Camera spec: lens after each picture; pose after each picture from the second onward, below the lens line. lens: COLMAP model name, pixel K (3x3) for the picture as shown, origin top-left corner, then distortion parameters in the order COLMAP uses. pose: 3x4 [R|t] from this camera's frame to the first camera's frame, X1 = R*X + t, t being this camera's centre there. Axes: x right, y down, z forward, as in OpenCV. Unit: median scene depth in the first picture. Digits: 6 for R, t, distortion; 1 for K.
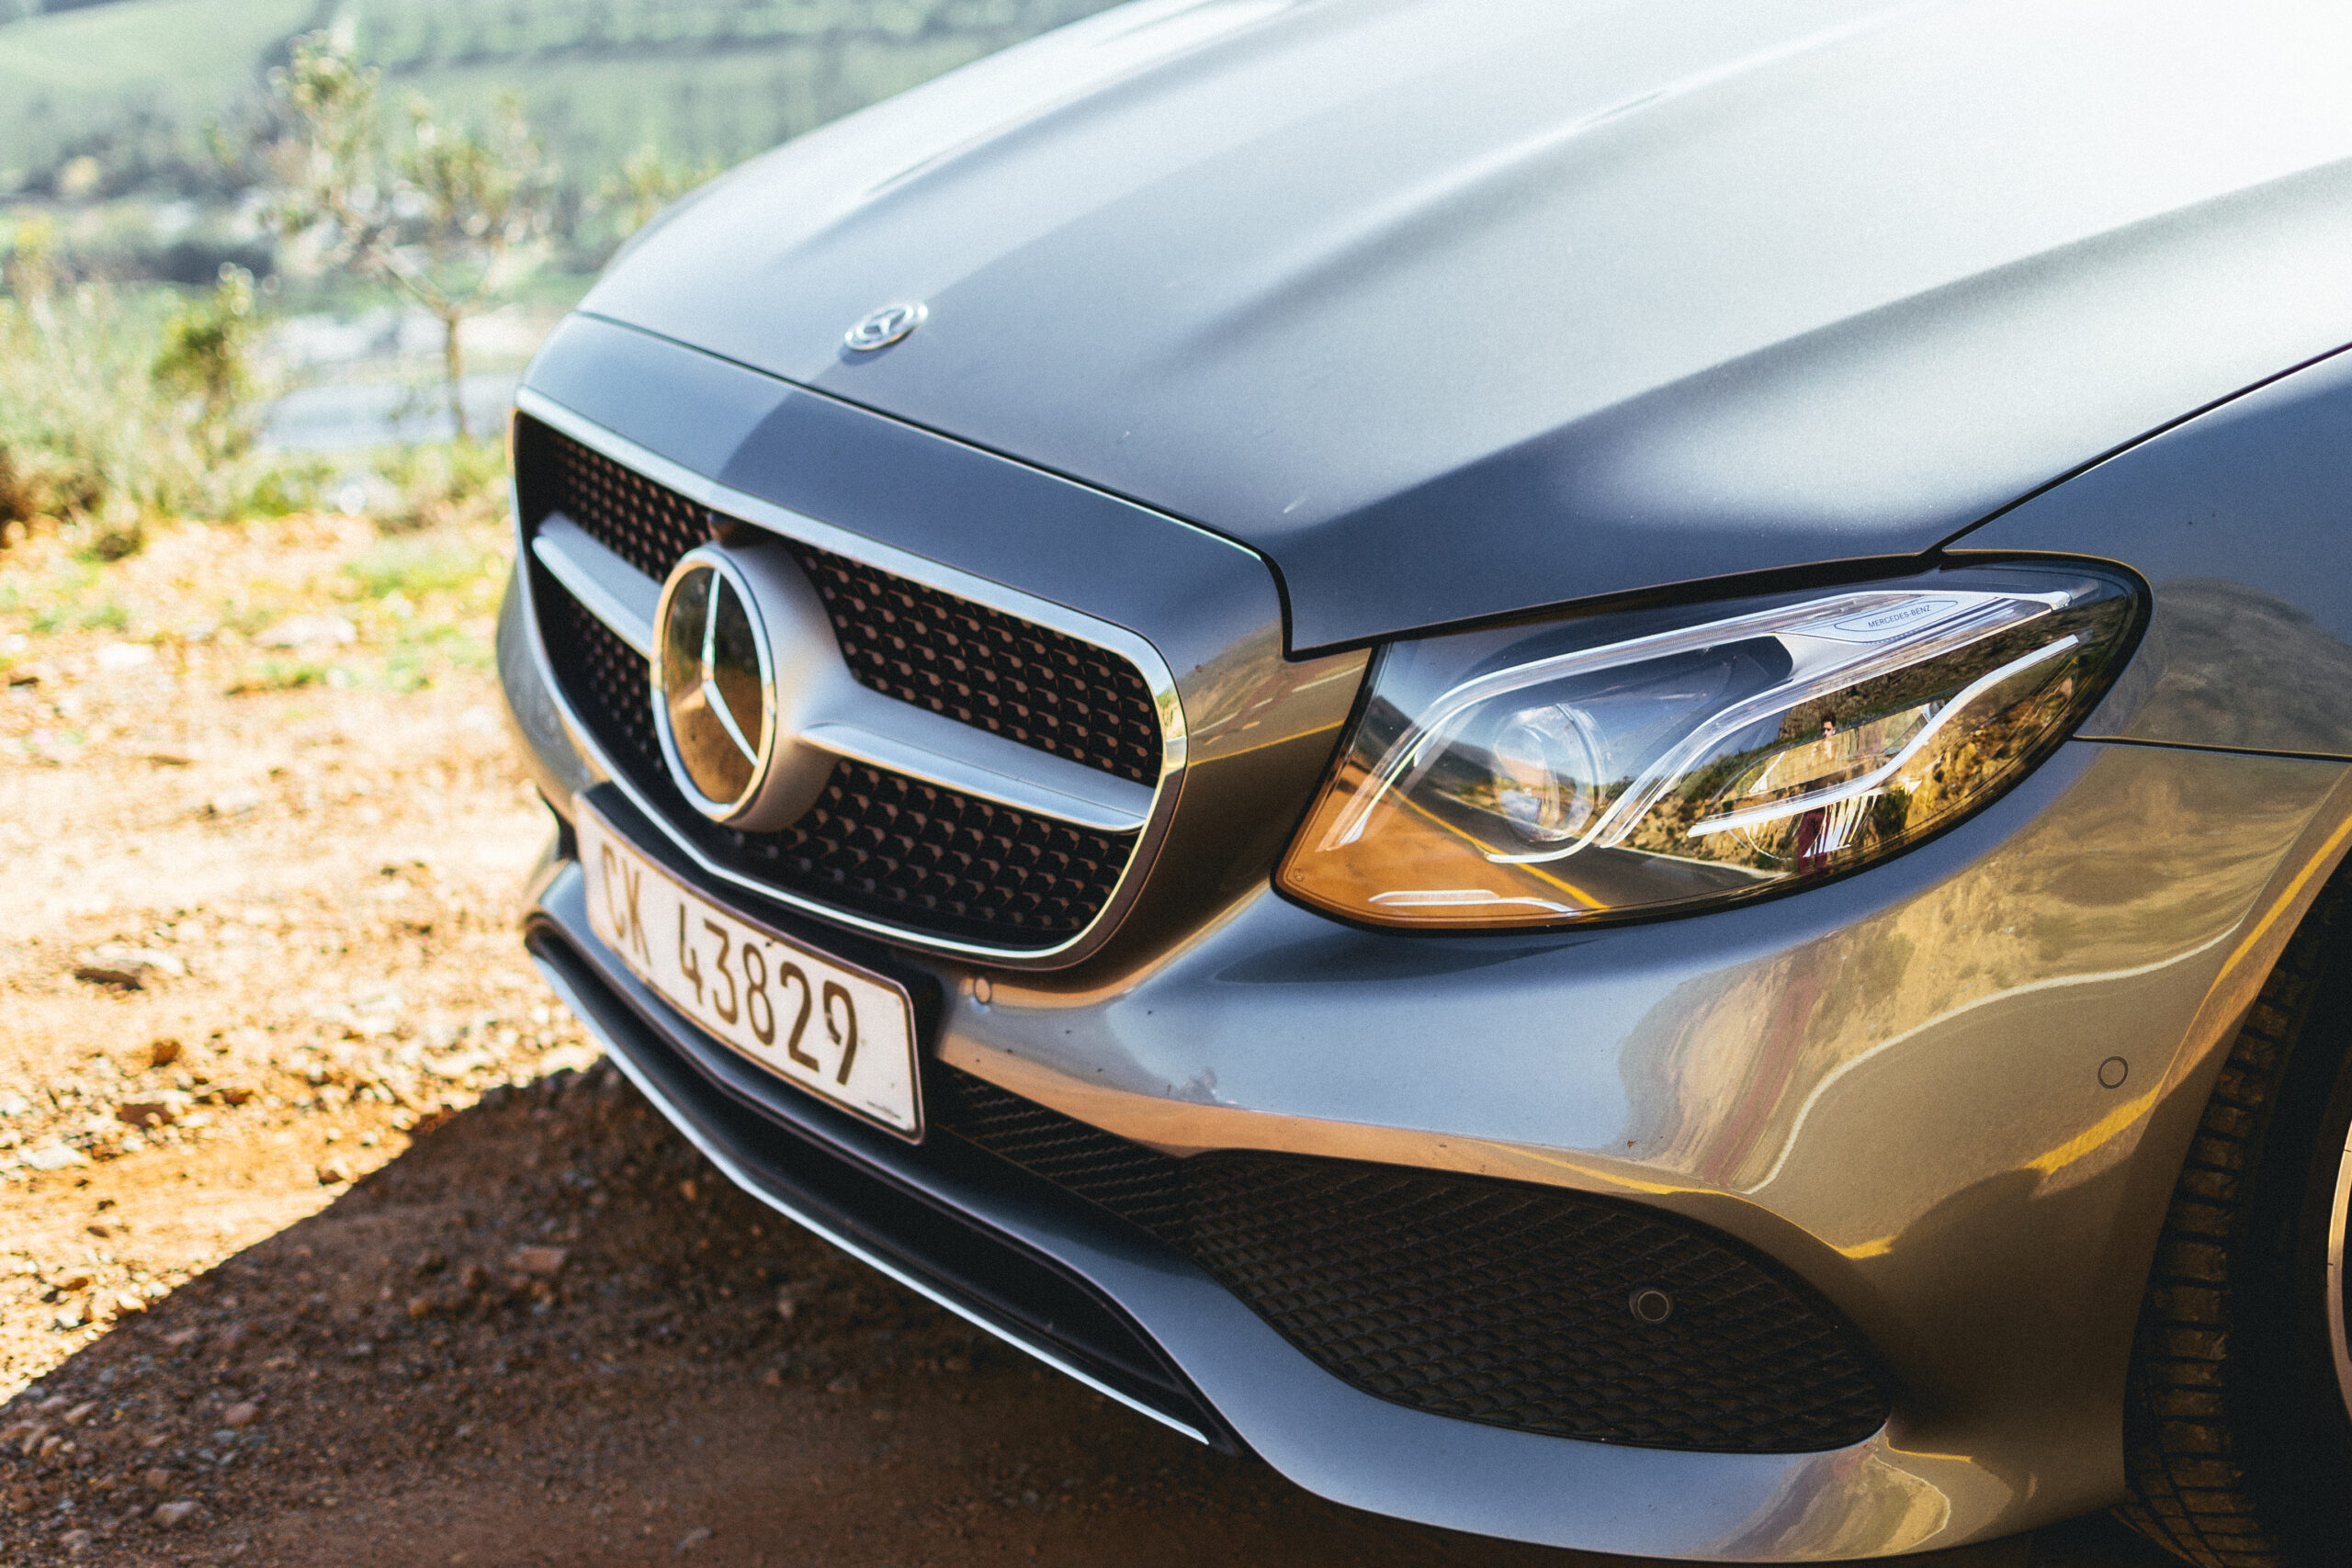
lens RADIAL K [[3639.5, 0, 1122.3], [0, 3639.5, 779.2], [0, 0, 1]] dist [0.027681, 0.000000]
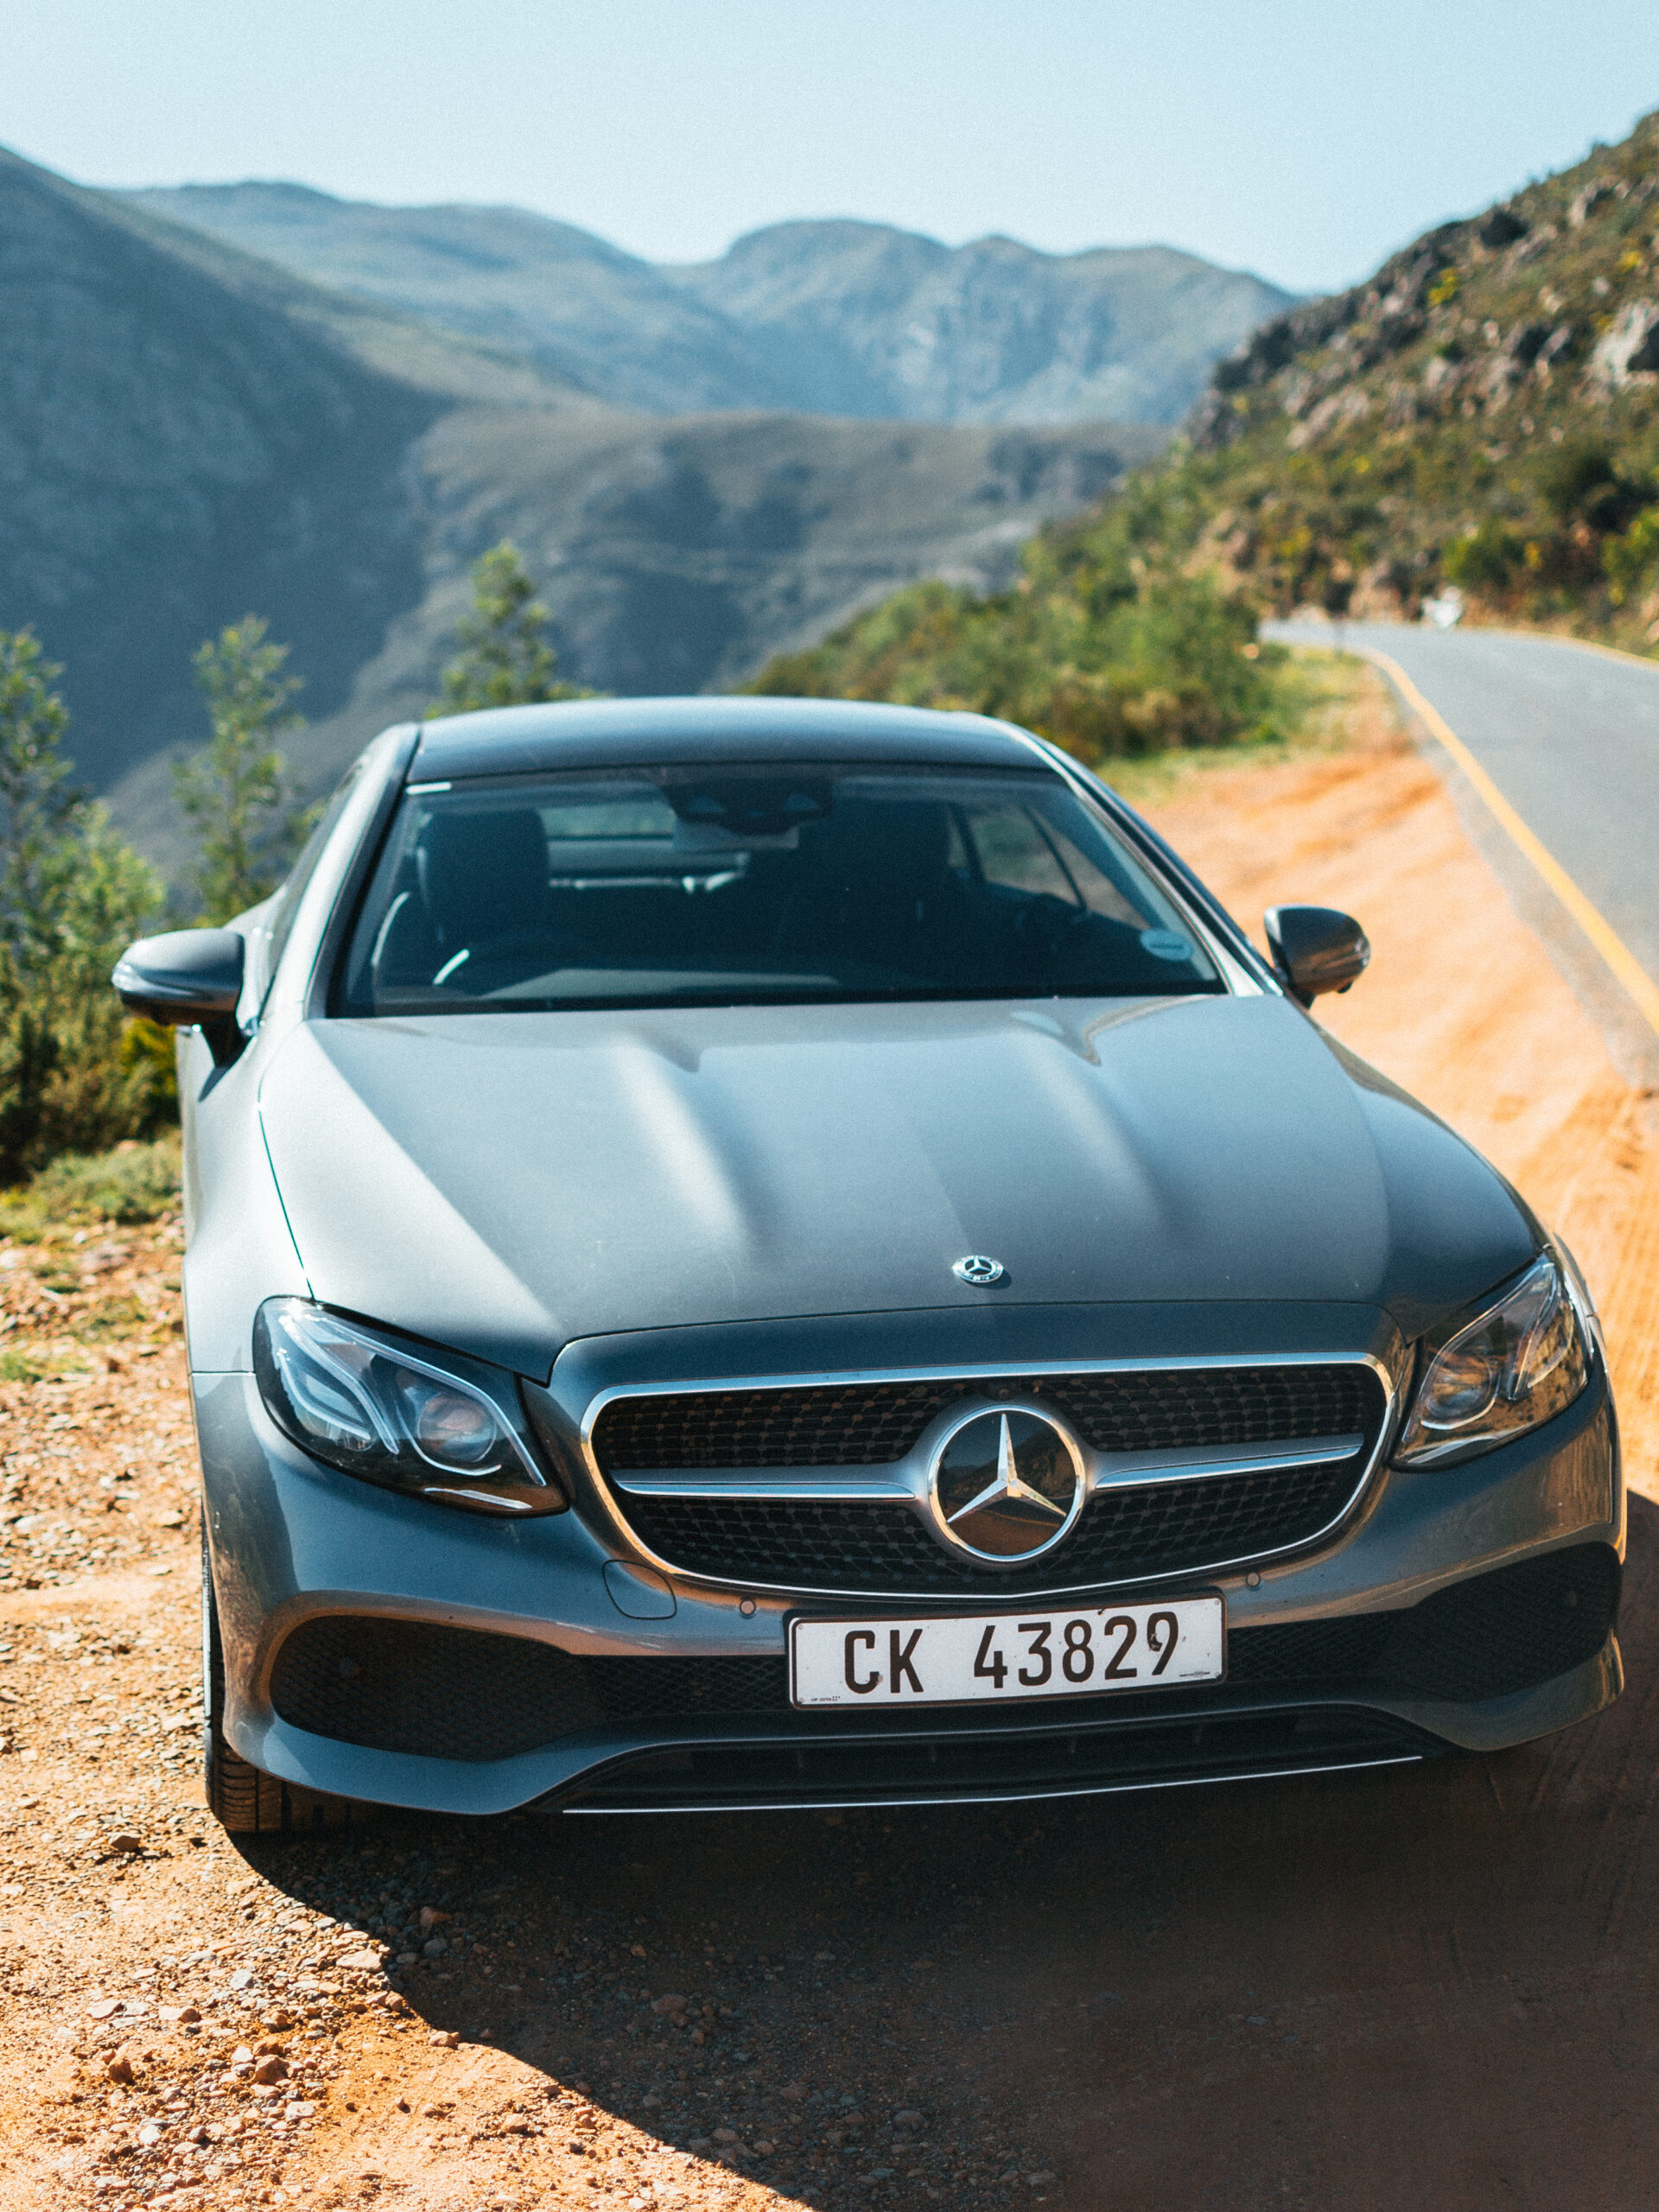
lens RADIAL K [[3947.2, 0, 852.5], [0, 3947.2, 1093.6], [0, 0, 1]] dist [0.040016, 0.000000]
pose [[0.383100, -0.070087, 0.921044, -1.869909], [0.288754, 0.956232, -0.047340, -0.136758], [-0.877414, 0.284091, 0.386571, 0.308465]]
